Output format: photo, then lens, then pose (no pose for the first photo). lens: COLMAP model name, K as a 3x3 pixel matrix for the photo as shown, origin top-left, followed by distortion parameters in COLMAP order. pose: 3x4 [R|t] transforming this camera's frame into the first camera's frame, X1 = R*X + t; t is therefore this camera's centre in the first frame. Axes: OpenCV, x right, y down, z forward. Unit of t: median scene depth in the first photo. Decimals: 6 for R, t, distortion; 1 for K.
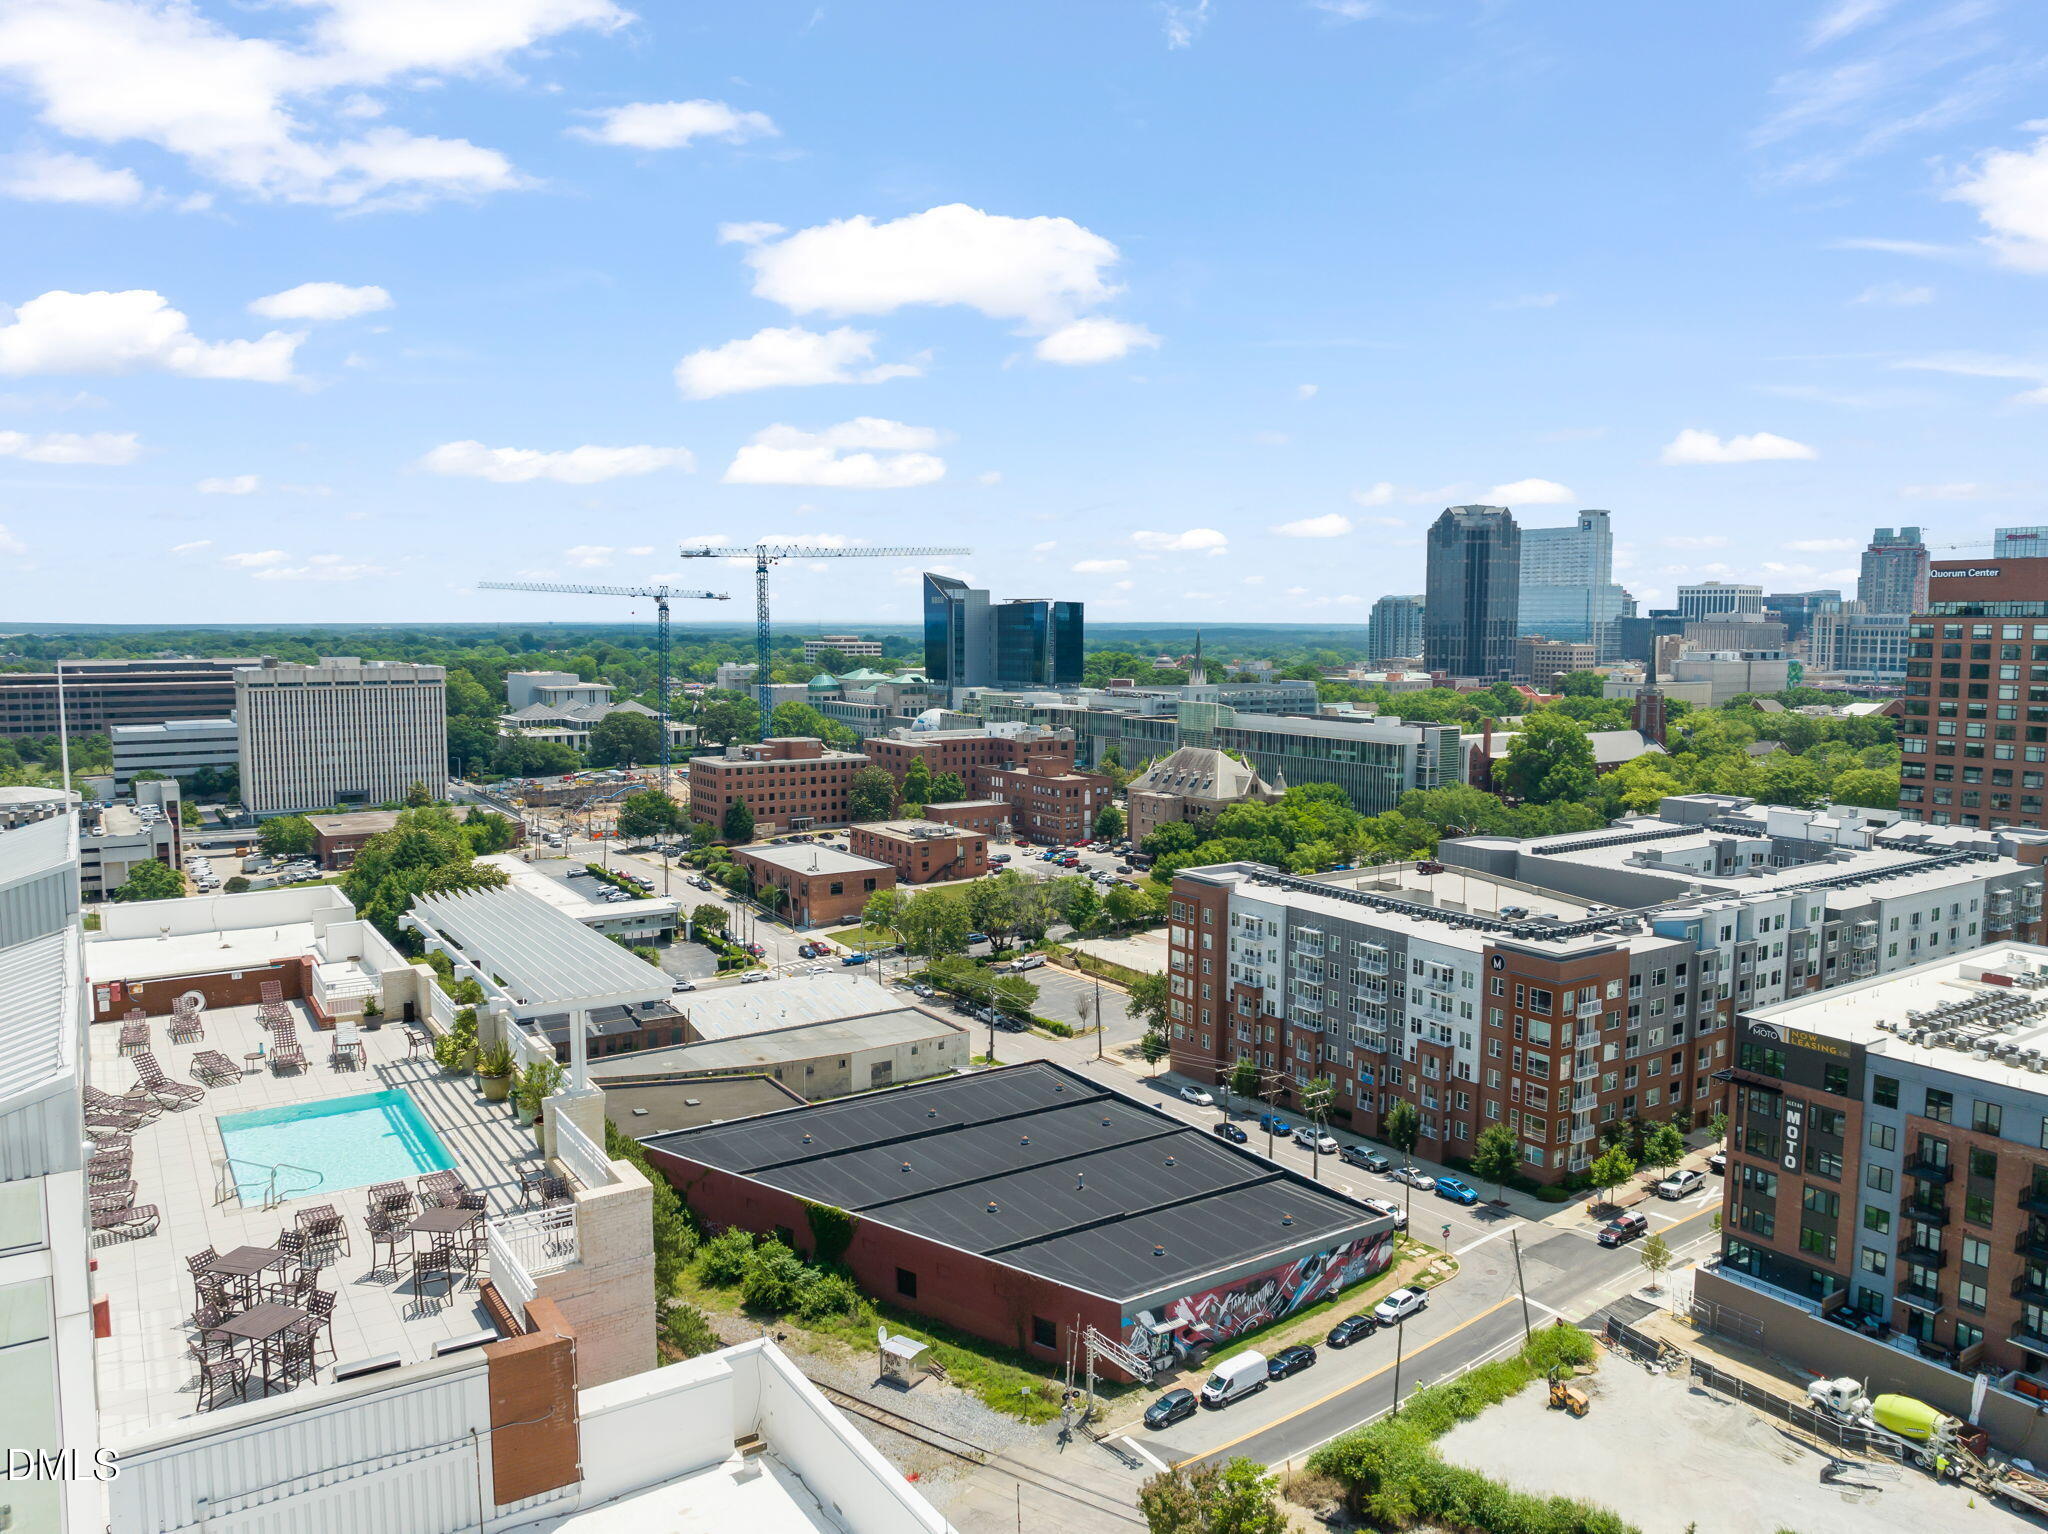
lens RADIAL K [[1432.2, 0, 1024.0], [0, 1432.2, 767.0], [0, 0, 1]] dist [-0.037817, -0.002234]
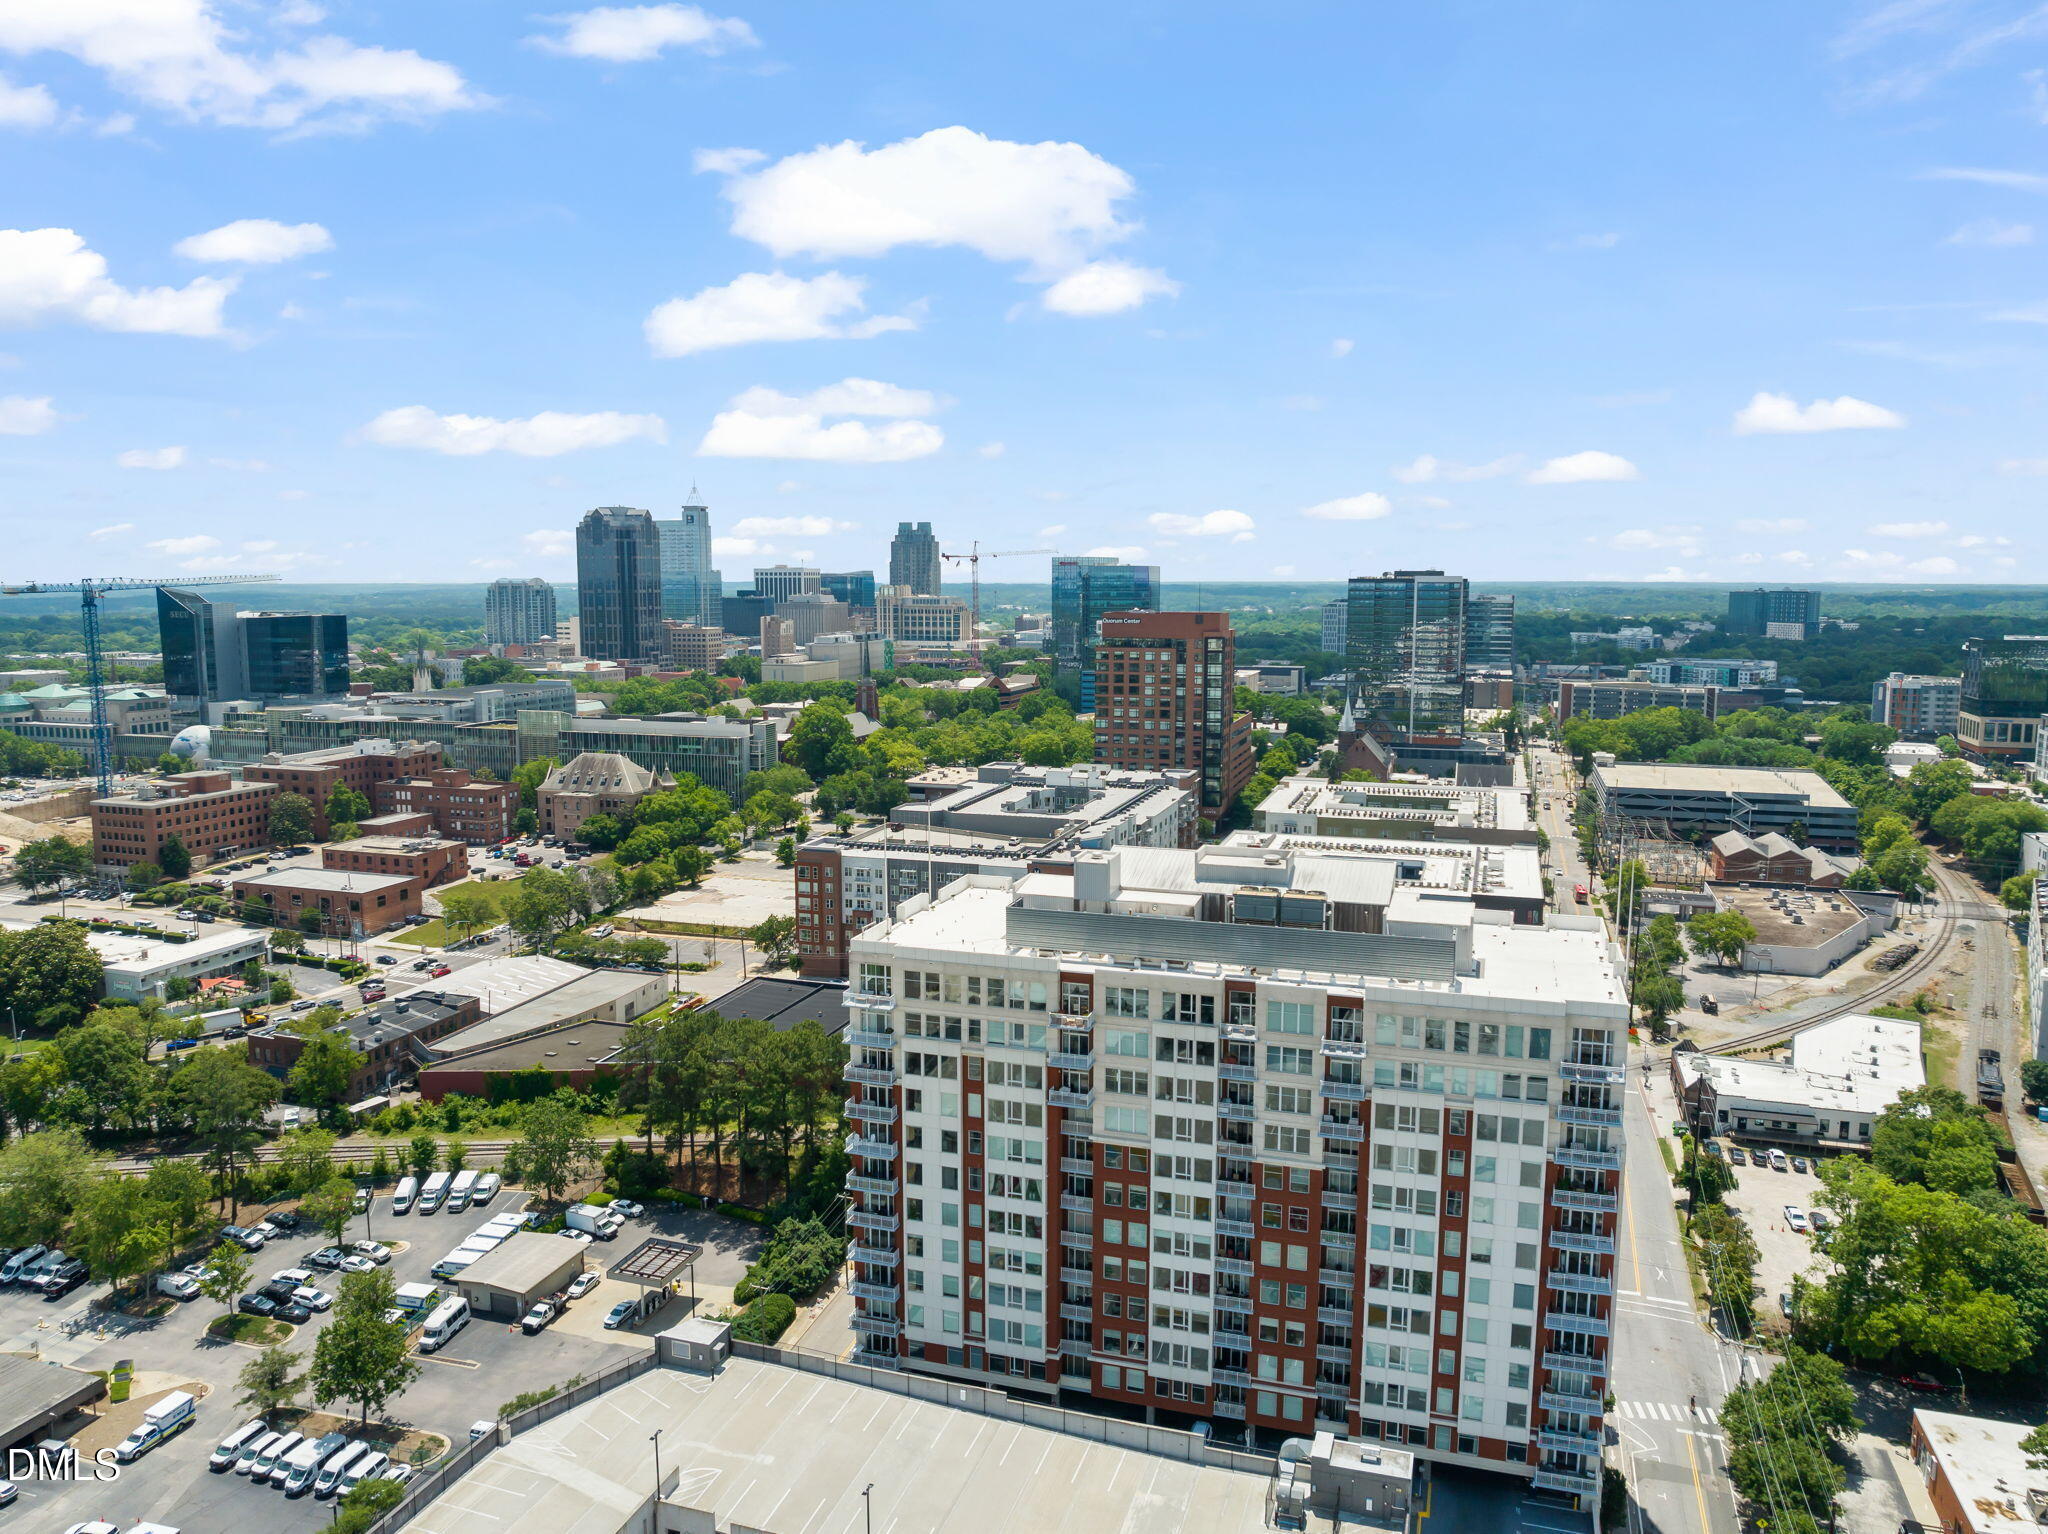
lens RADIAL K [[1432.2, 0, 1024.0], [0, 1432.2, 767.0], [0, 0, 1]] dist [-0.037817, -0.002234]
pose [[0.781134, -0.084256, 0.618652, -0.349244], [0.065348, 0.996443, 0.053199, -0.042317], [-0.620934, -0.001128, 0.783862, -0.194169]]
